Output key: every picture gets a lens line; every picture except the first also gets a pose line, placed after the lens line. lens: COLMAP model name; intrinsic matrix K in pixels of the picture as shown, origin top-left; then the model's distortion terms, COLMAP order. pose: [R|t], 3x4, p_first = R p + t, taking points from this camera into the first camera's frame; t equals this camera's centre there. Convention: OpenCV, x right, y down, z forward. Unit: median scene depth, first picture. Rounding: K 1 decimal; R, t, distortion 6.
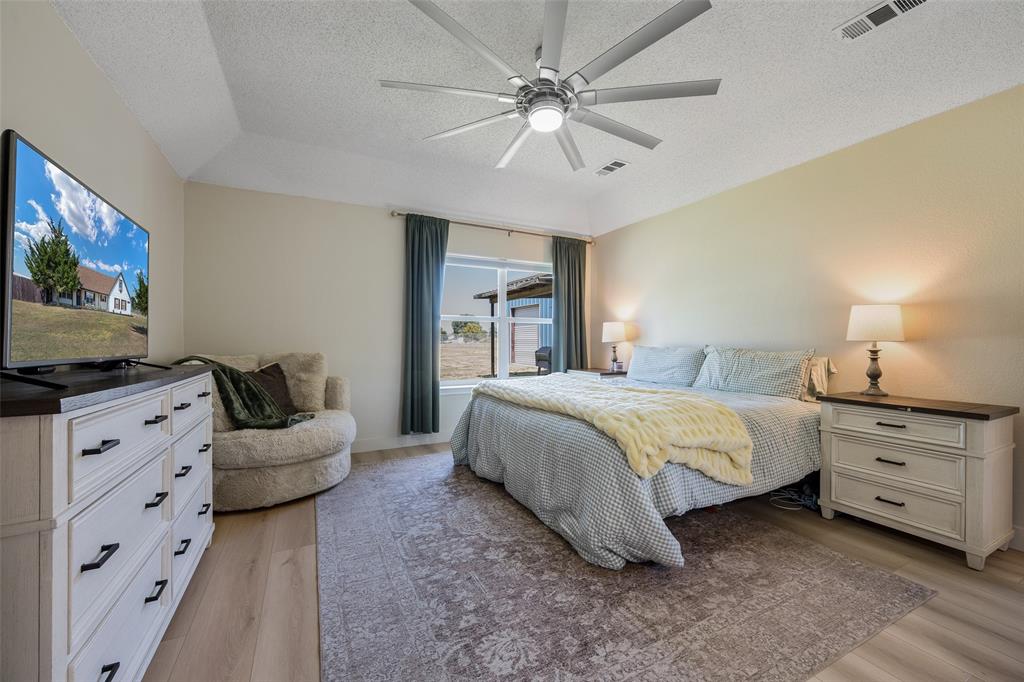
lens RADIAL K [[400.5, 0, 512.0], [0, 400.5, 341.0], [0, 0, 1]] dist [-0.001354, -0.000155]
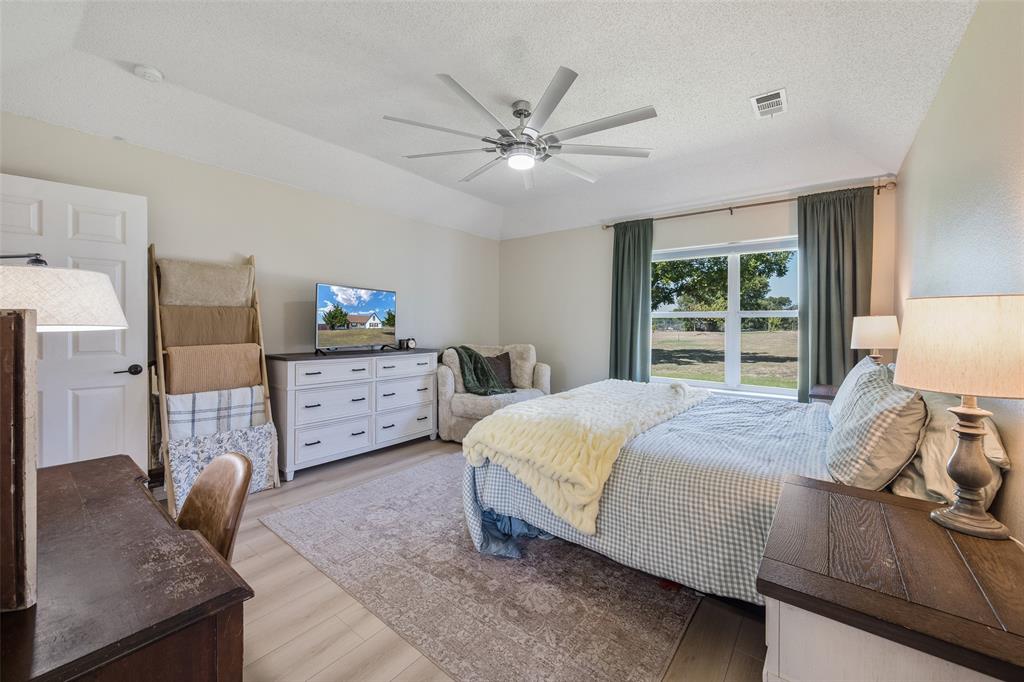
lens RADIAL K [[400.7, 0, 496.0], [0, 400.7, 324.7], [0, 0, 1]] dist [-0.000465, -0.000017]
pose [[0.403812, 0.002171, -0.914839, 1.984019], [-0.003153, 0.999995, 0.000981, -0.113669], [0.914837, 0.002488, 0.403817, 0.772768]]
